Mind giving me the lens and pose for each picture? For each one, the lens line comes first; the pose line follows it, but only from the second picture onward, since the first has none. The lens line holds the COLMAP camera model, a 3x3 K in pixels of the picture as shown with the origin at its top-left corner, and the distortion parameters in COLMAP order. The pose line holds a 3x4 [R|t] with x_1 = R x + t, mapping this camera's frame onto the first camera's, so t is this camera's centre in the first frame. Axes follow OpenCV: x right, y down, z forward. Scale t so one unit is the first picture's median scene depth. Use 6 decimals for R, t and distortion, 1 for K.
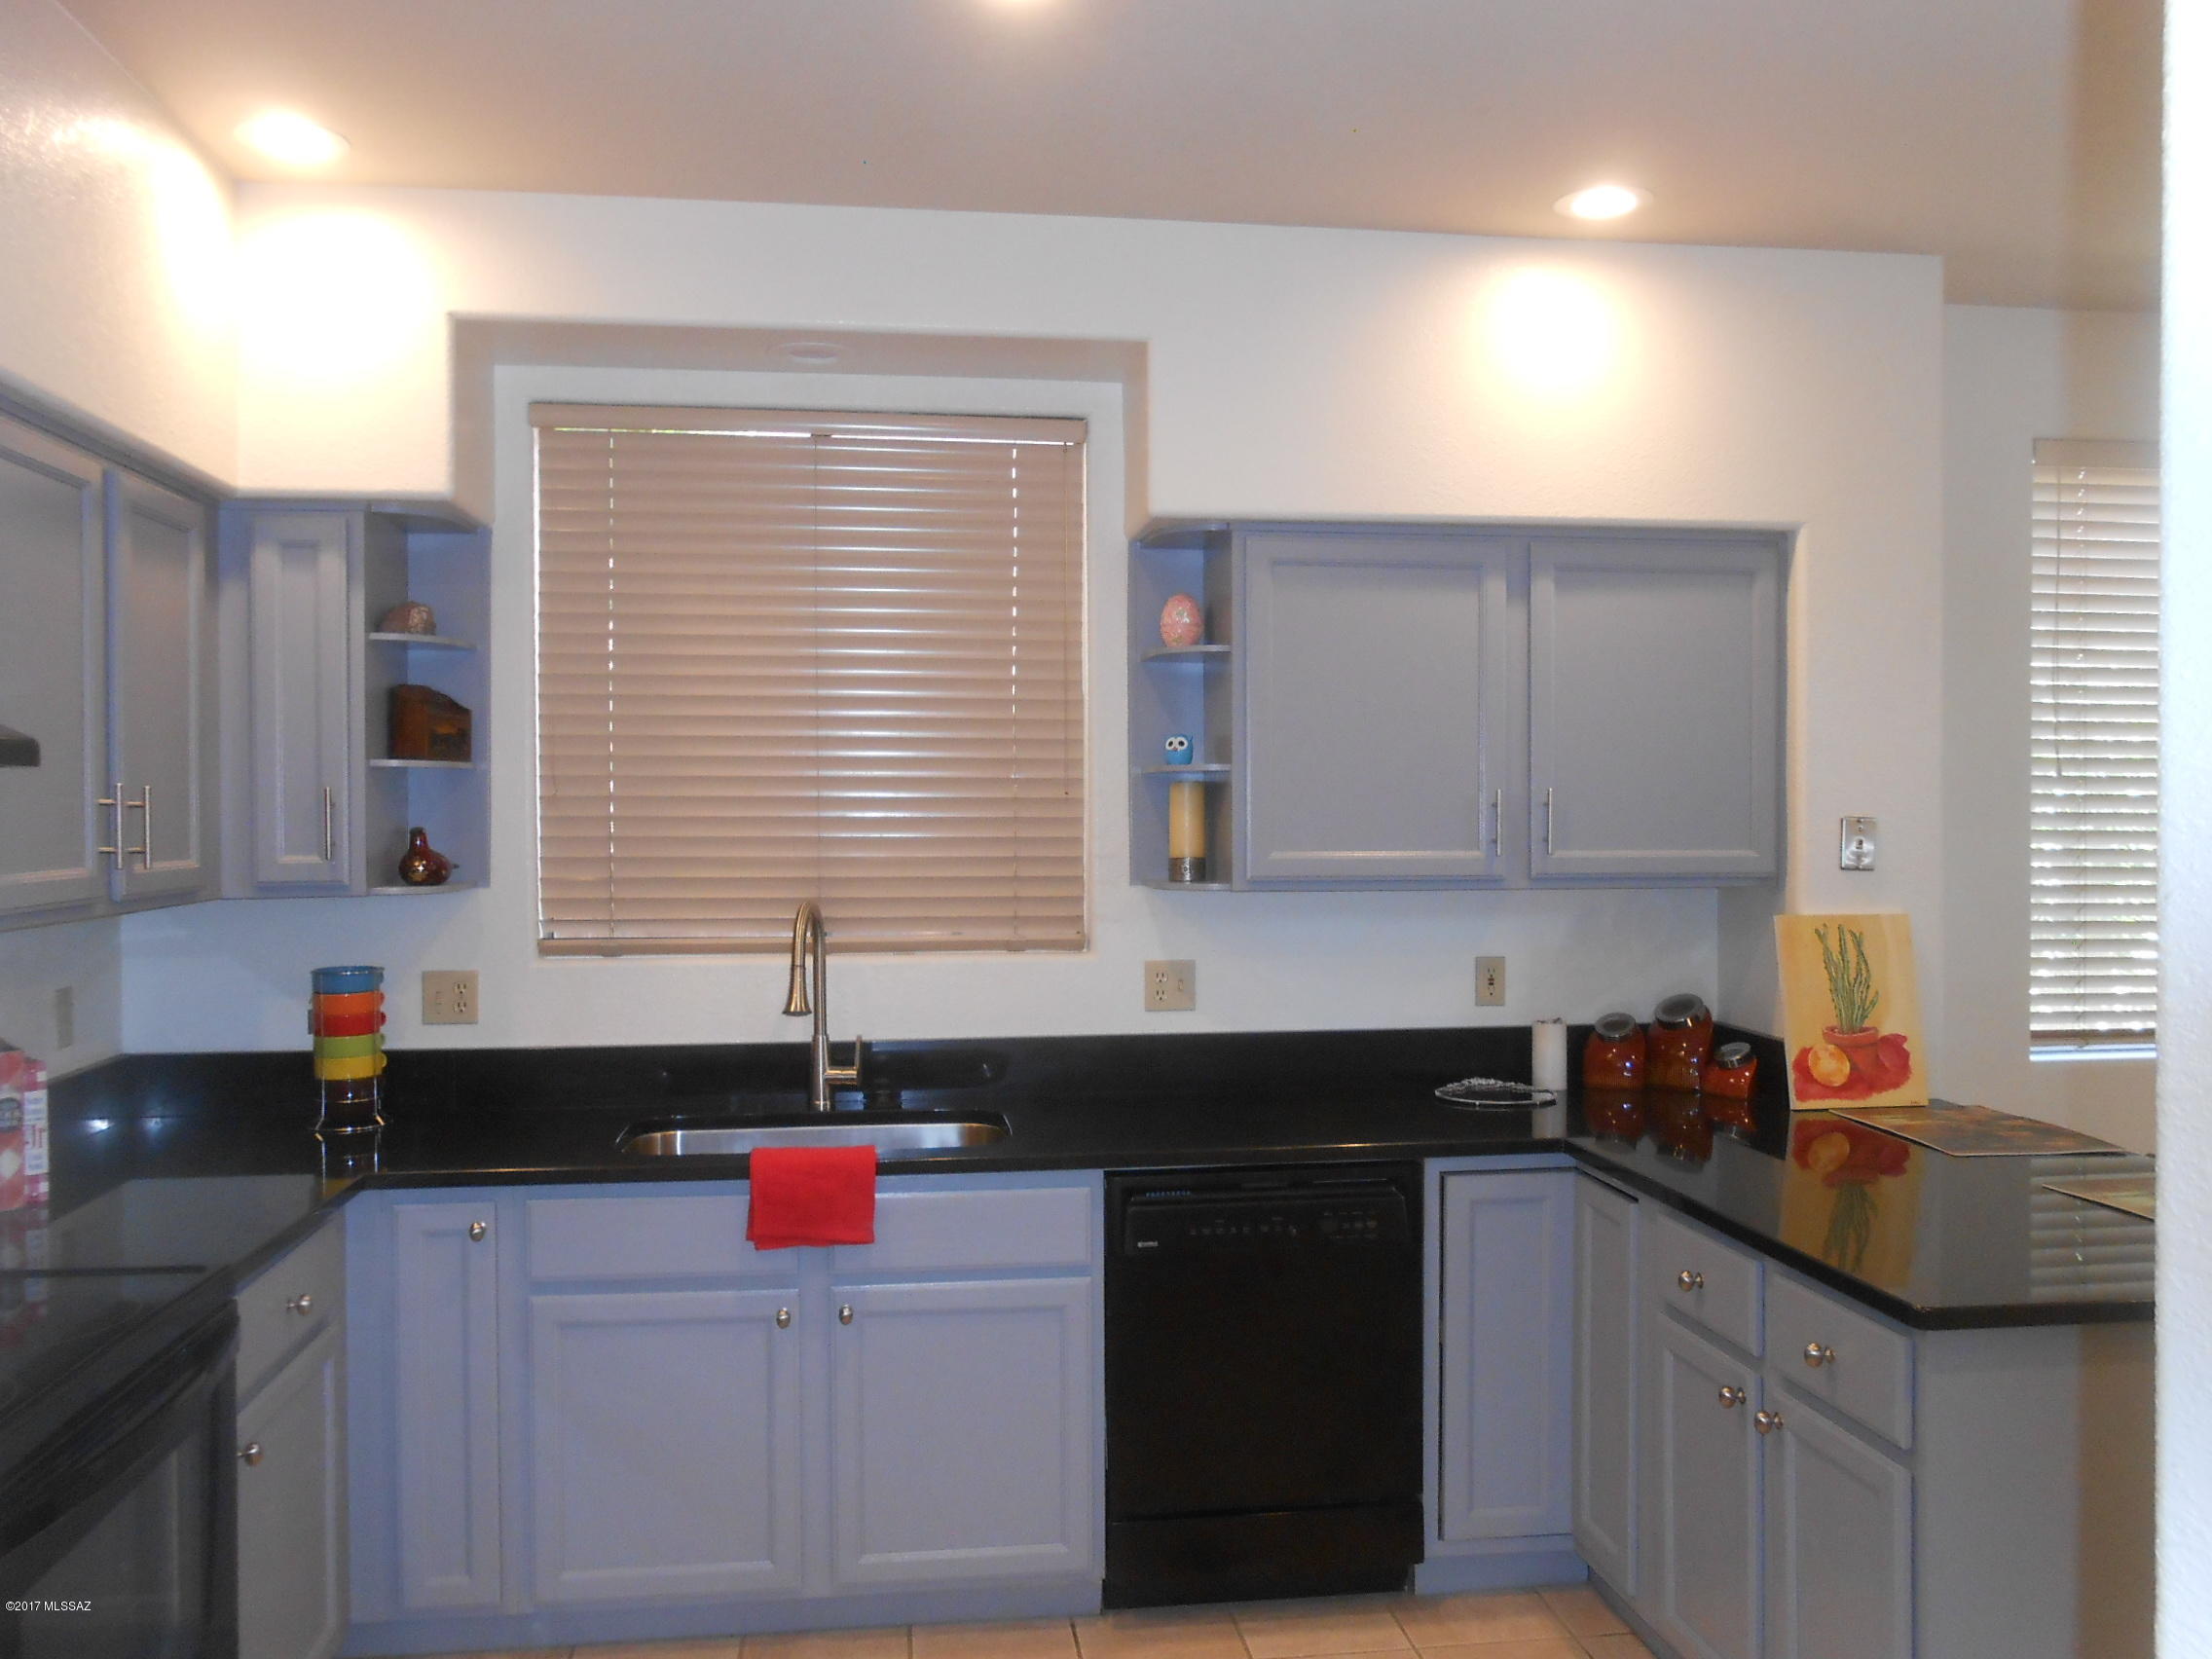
lens RADIAL K [[1705.9, 0, 1105.3], [0, 1705.9, 812.6], [0, 0, 1]] dist [0.004249, 0.001264]
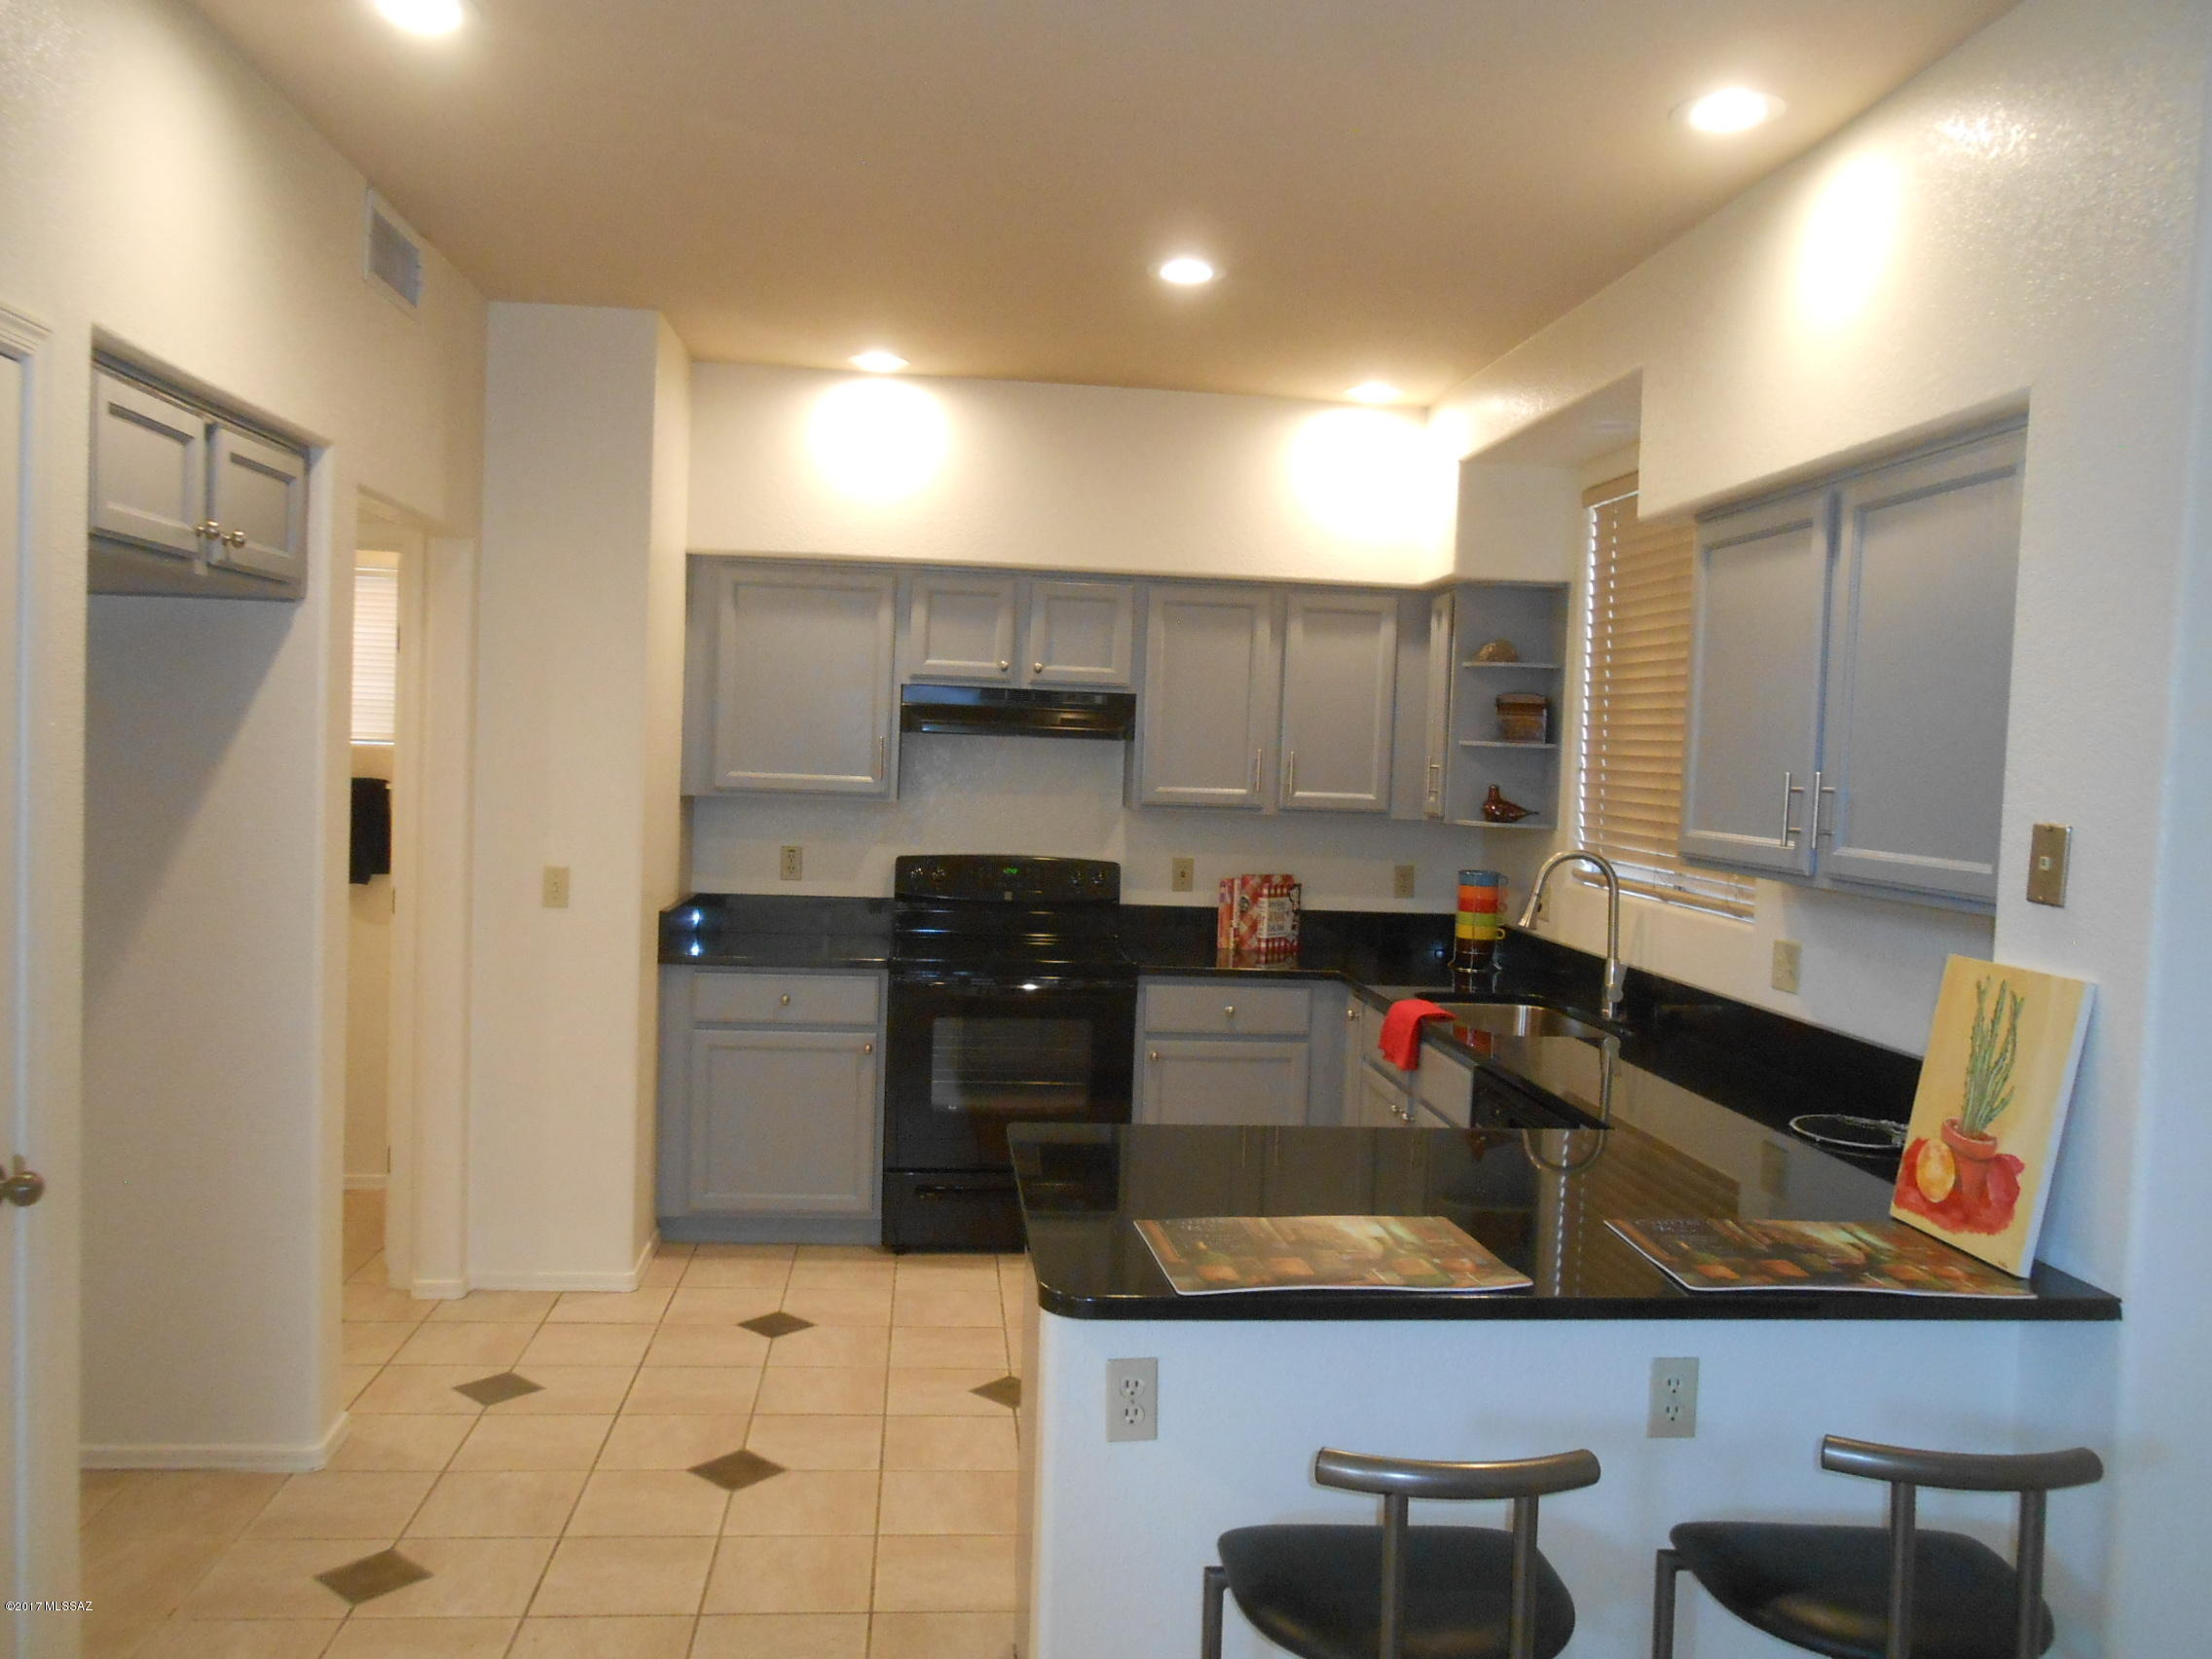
lens RADIAL K [[1705.9, 0, 1107.3], [0, 1705.9, 831.5], [0, 0, 1]] dist [0.004249, 0.001264]
pose [[-0.030466, 0.049078, -0.998330, 1.121898], [-0.066274, 0.996497, 0.051011, -0.003945], [0.997336, 0.067718, -0.027107, 0.668246]]
